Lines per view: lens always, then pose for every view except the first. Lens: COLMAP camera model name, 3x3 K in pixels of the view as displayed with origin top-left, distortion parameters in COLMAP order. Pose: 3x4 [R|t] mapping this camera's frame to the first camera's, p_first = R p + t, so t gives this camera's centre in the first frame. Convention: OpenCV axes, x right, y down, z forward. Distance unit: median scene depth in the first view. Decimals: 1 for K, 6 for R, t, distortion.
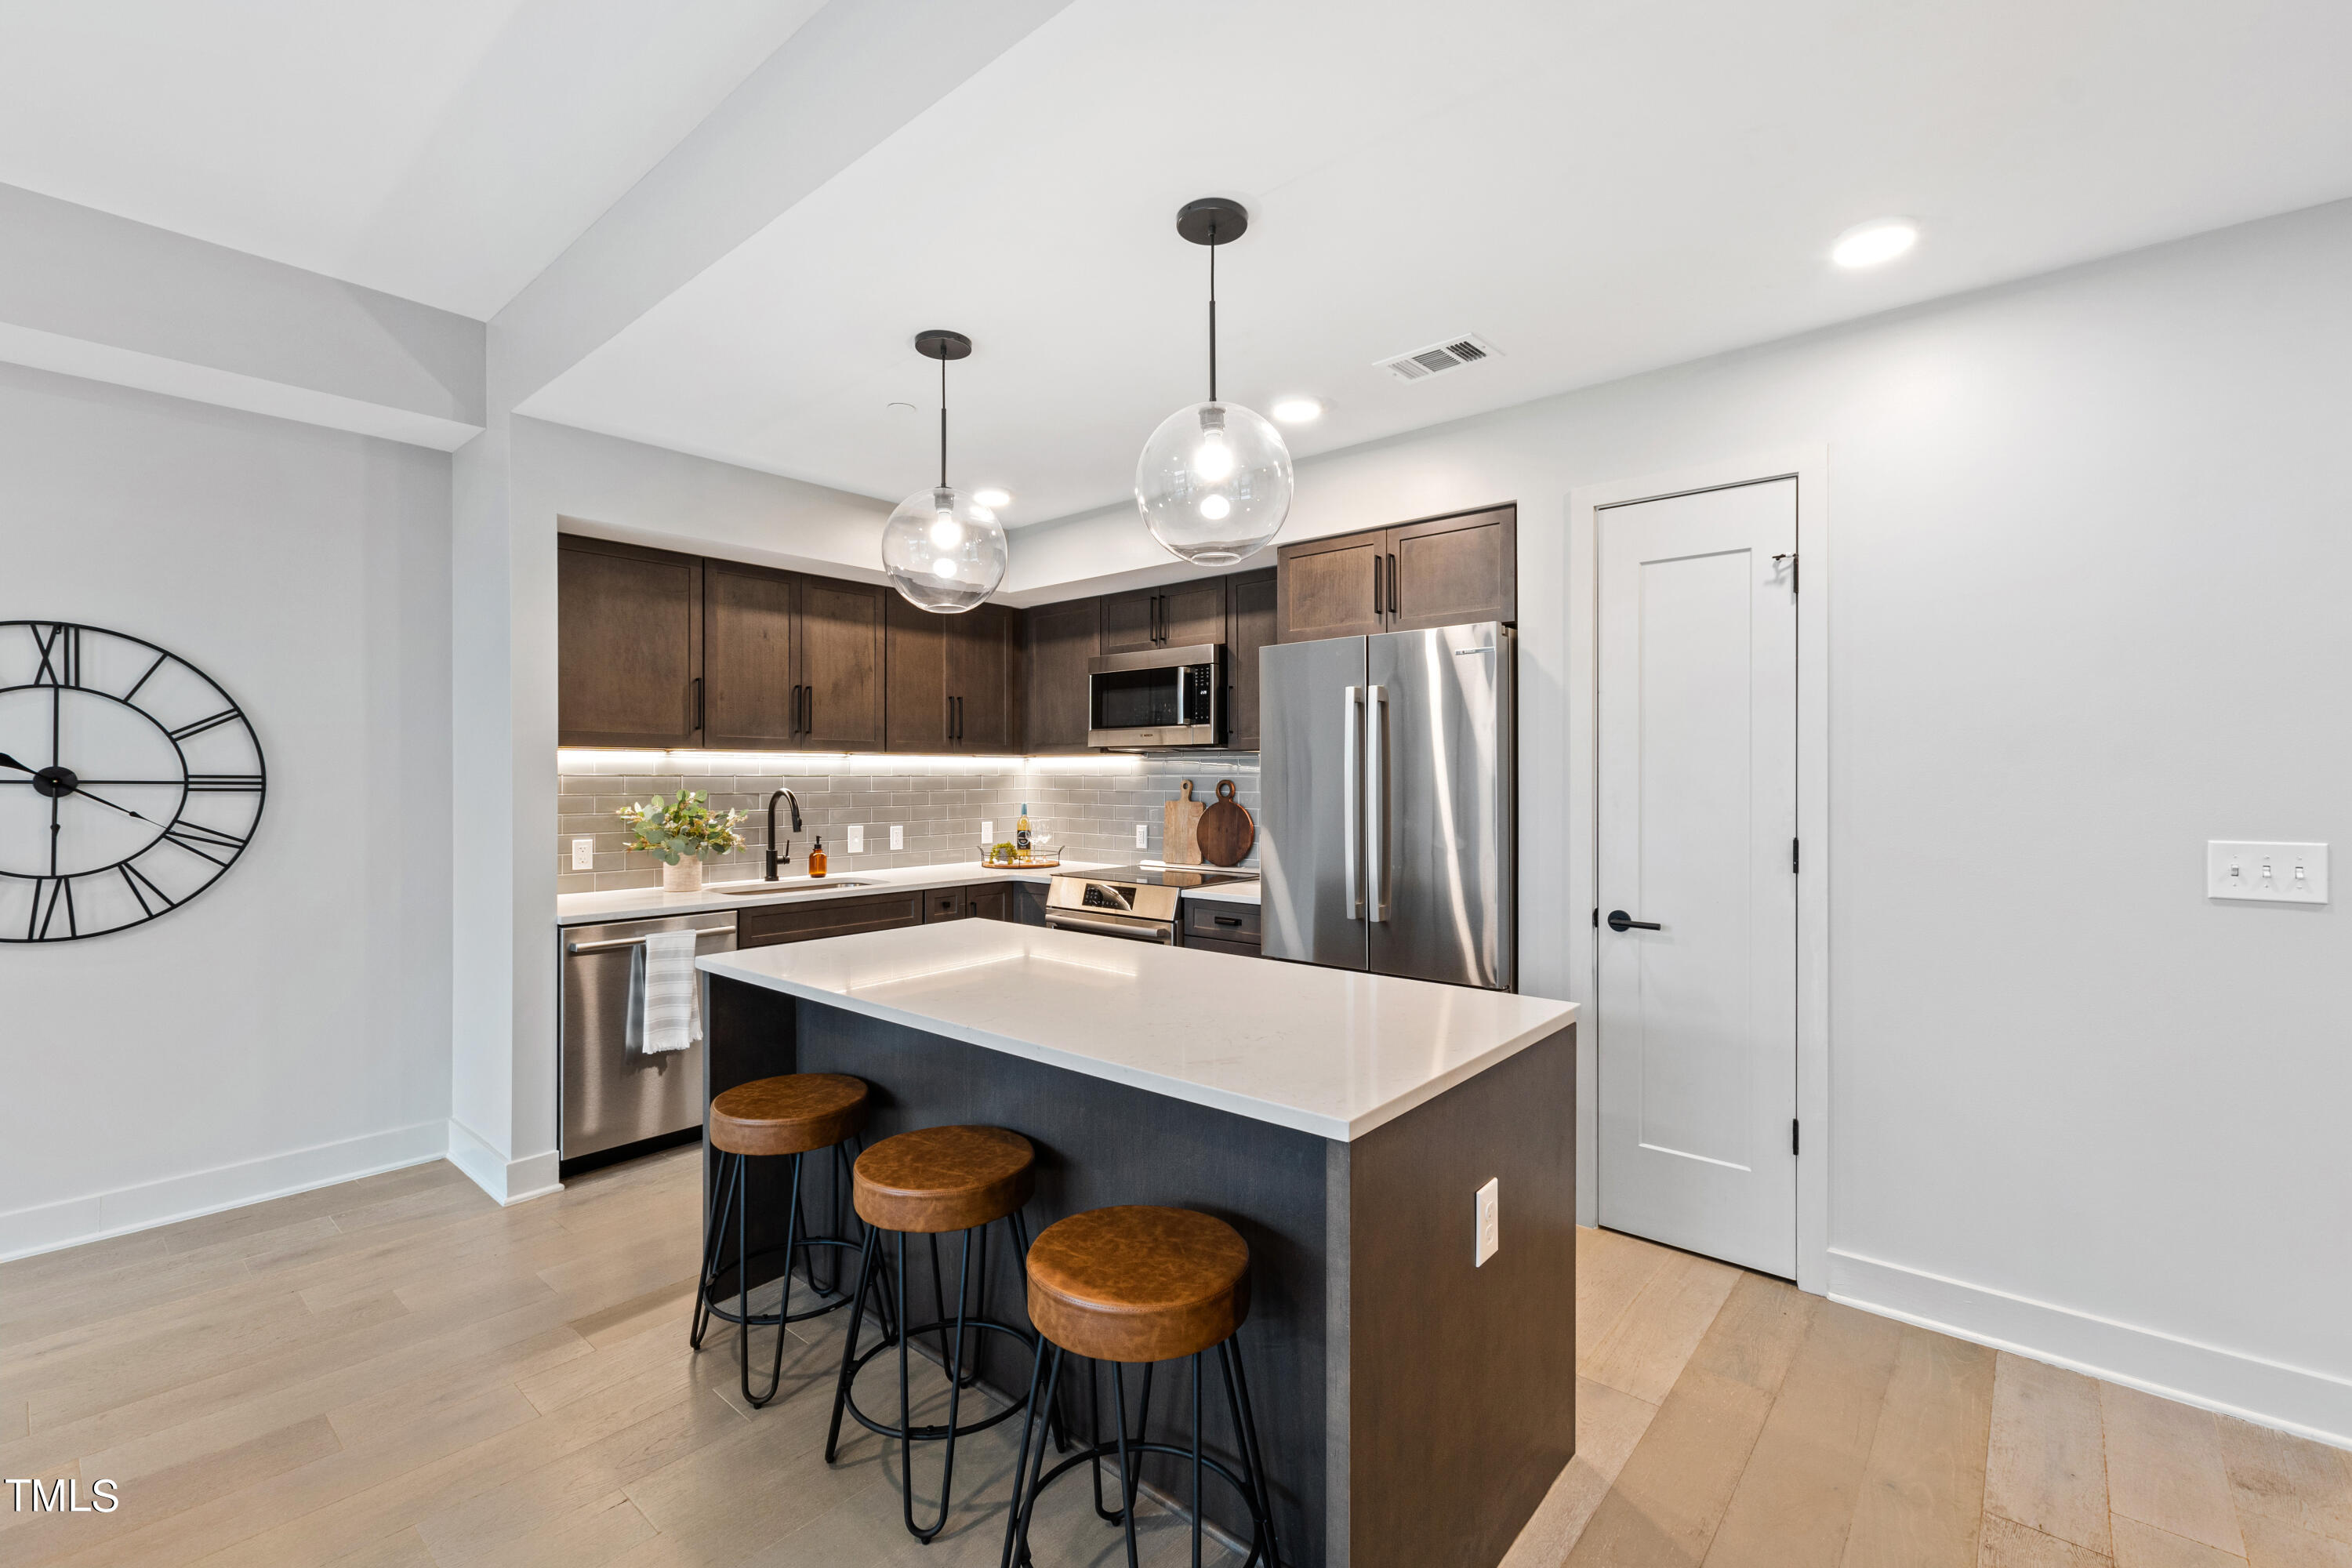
lens RADIAL K [[1022.5, 0, 1152.2], [0, 1022.5, 778.6], [0, 0, 1]] dist [0.001852, -0.000339]
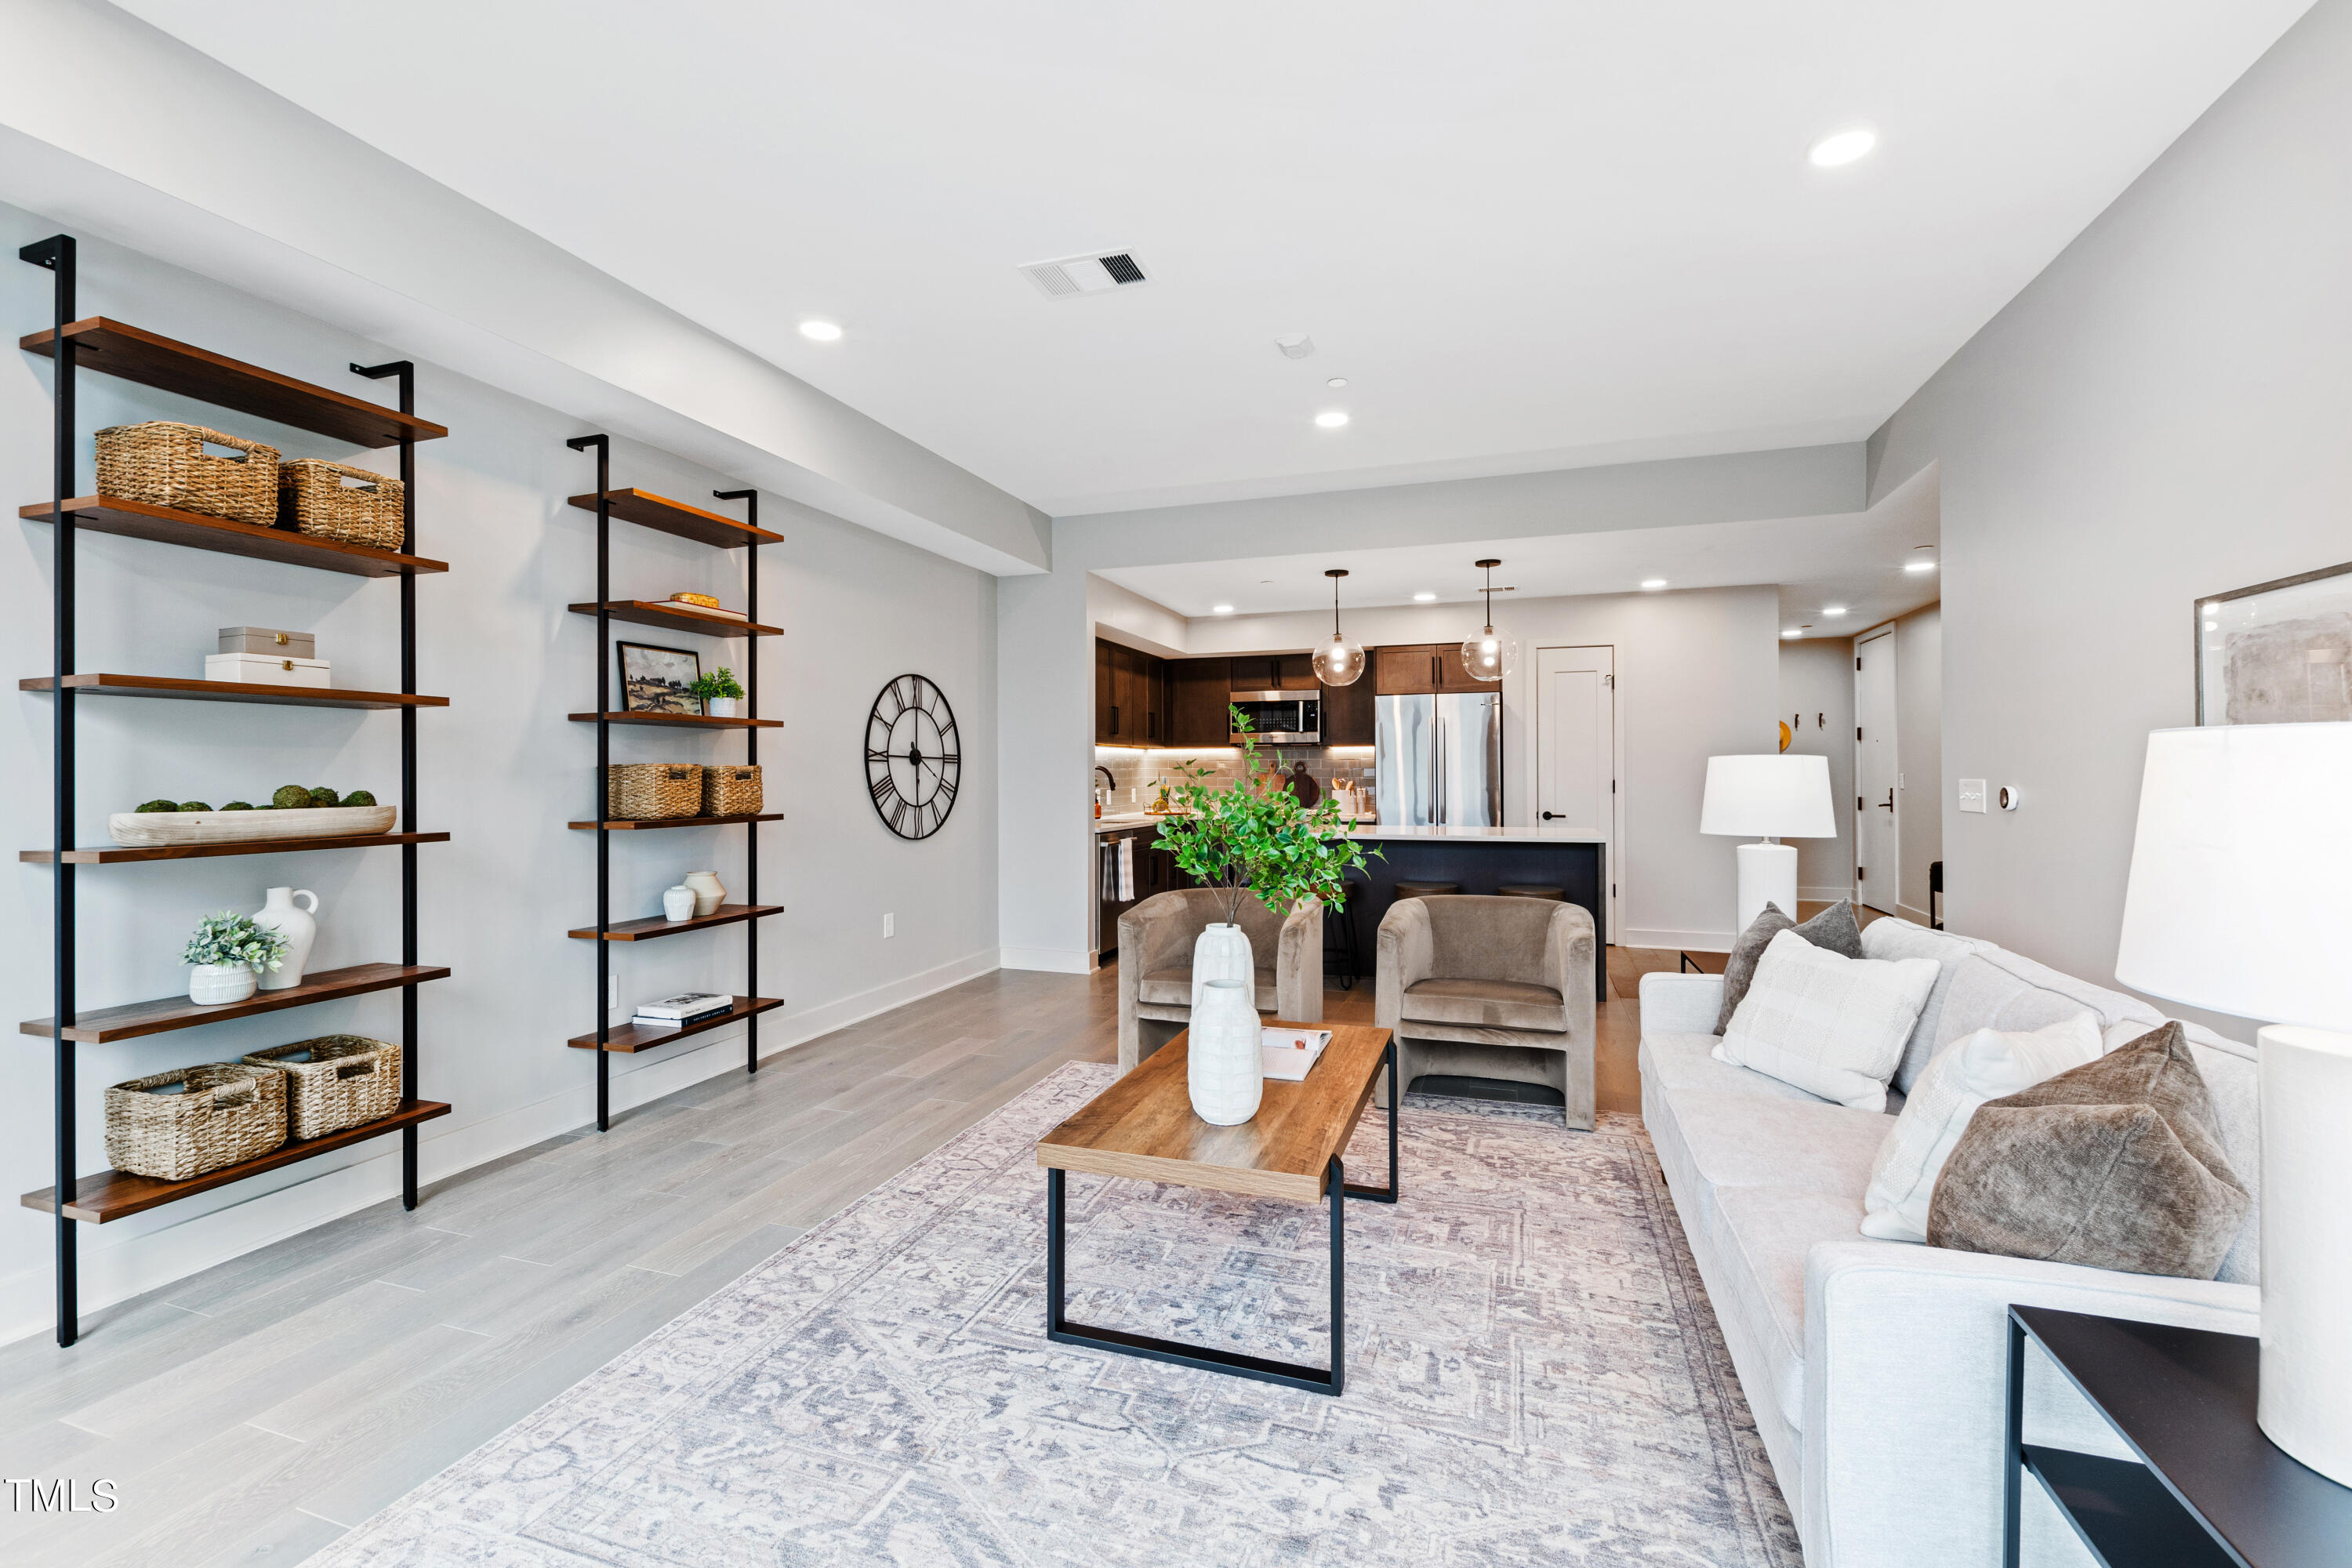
lens RADIAL K [[1022.5, 0, 1152.2], [0, 1022.5, 778.6], [0, 0, 1]] dist [0.001852, -0.000339]
pose [[0.925730, -0.004393, 0.378161, -0.943798], [0.003288, 0.999988, 0.003568, 0.025931], [-0.378172, -0.002059, 0.925733, -0.643436]]
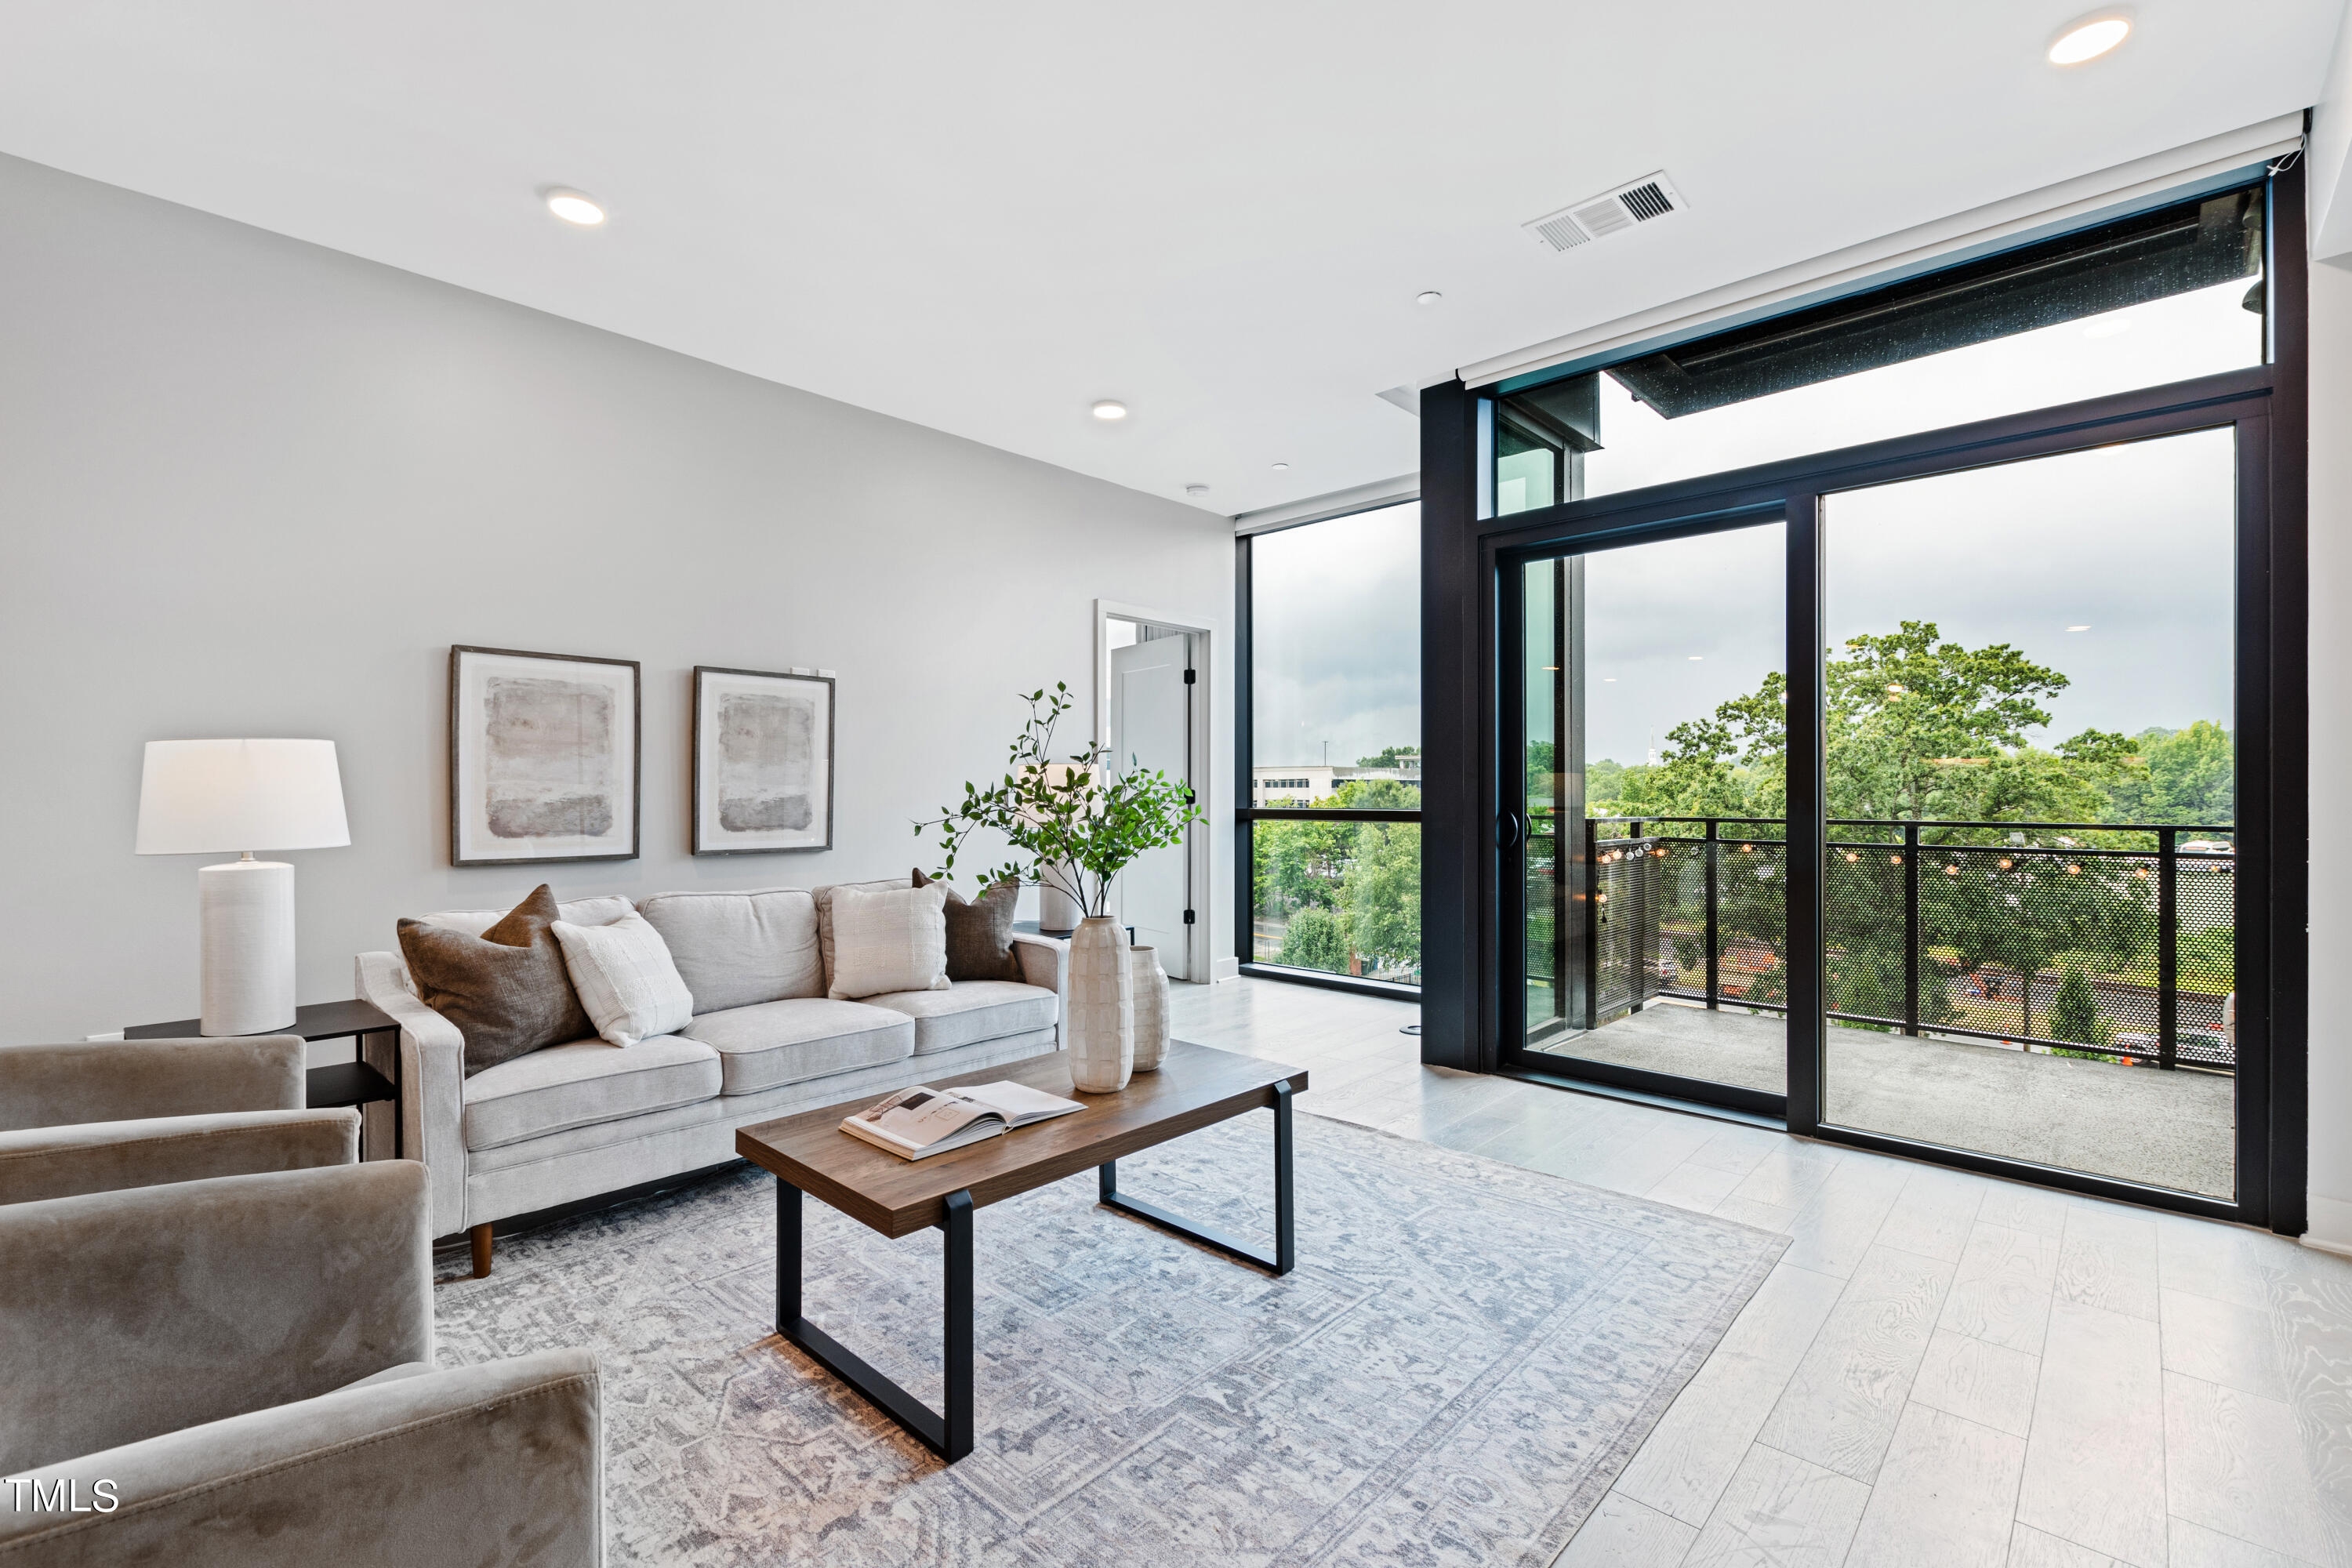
lens RADIAL K [[1022.5, 0, 1152.2], [0, 1022.5, 778.6], [0, 0, 1]] dist [0.001852, -0.000339]
pose [[-0.999647, 0.001505, 0.026541, -0.733737], [0.001209, 0.999937, -0.011169, 0.040485], [-0.026556, -0.011133, -0.999585, 0.438762]]
